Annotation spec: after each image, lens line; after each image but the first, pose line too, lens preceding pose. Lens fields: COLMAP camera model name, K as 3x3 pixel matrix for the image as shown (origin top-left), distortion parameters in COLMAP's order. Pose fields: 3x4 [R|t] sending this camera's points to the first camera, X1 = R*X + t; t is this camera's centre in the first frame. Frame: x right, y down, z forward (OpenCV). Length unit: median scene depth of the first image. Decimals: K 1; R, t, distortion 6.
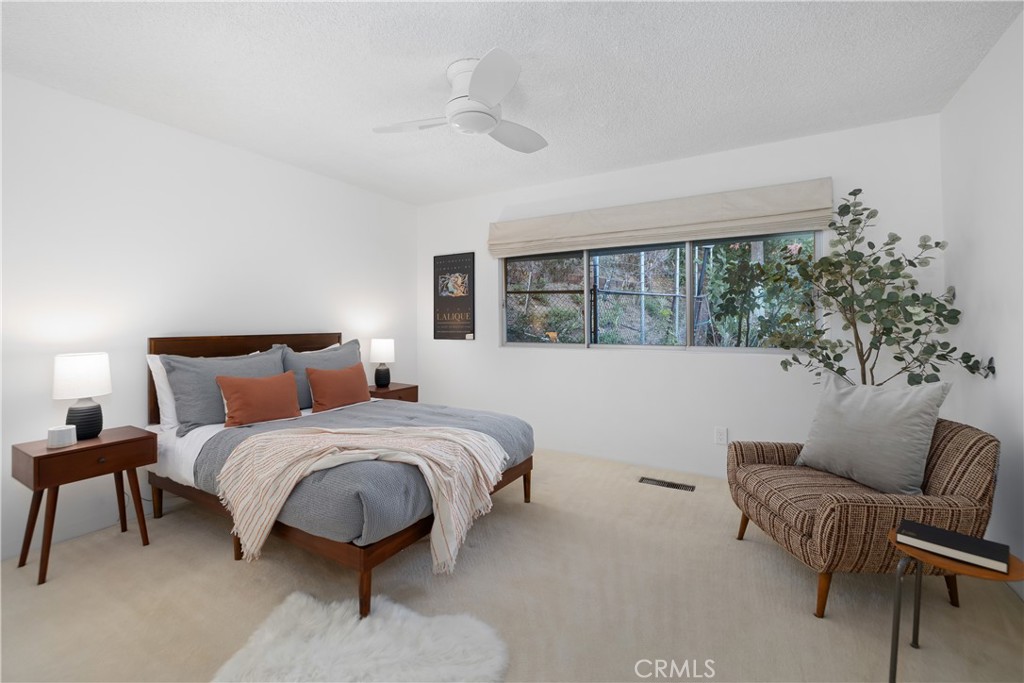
lens RADIAL K [[432.2, 0, 512.1], [0, 432.2, 331.4], [0, 0, 1]] dist [0.000574, 0.000019]
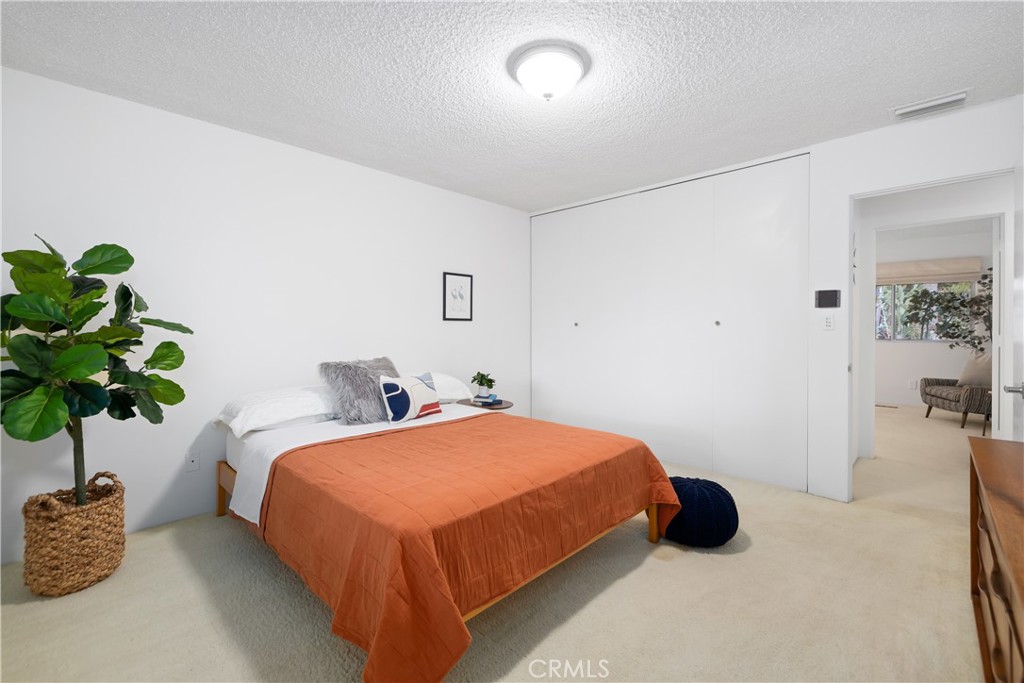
lens RADIAL K [[436.4, 0, 512.0], [0, 436.4, 341.5], [0, 0, 1]] dist [-0.001861, -0.000438]
pose [[0.970815, 0.010997, -0.239579, -1.025893], [-0.007549, 0.999854, 0.015304, 0.035620], [0.239713, -0.013049, 0.970756, -1.714623]]
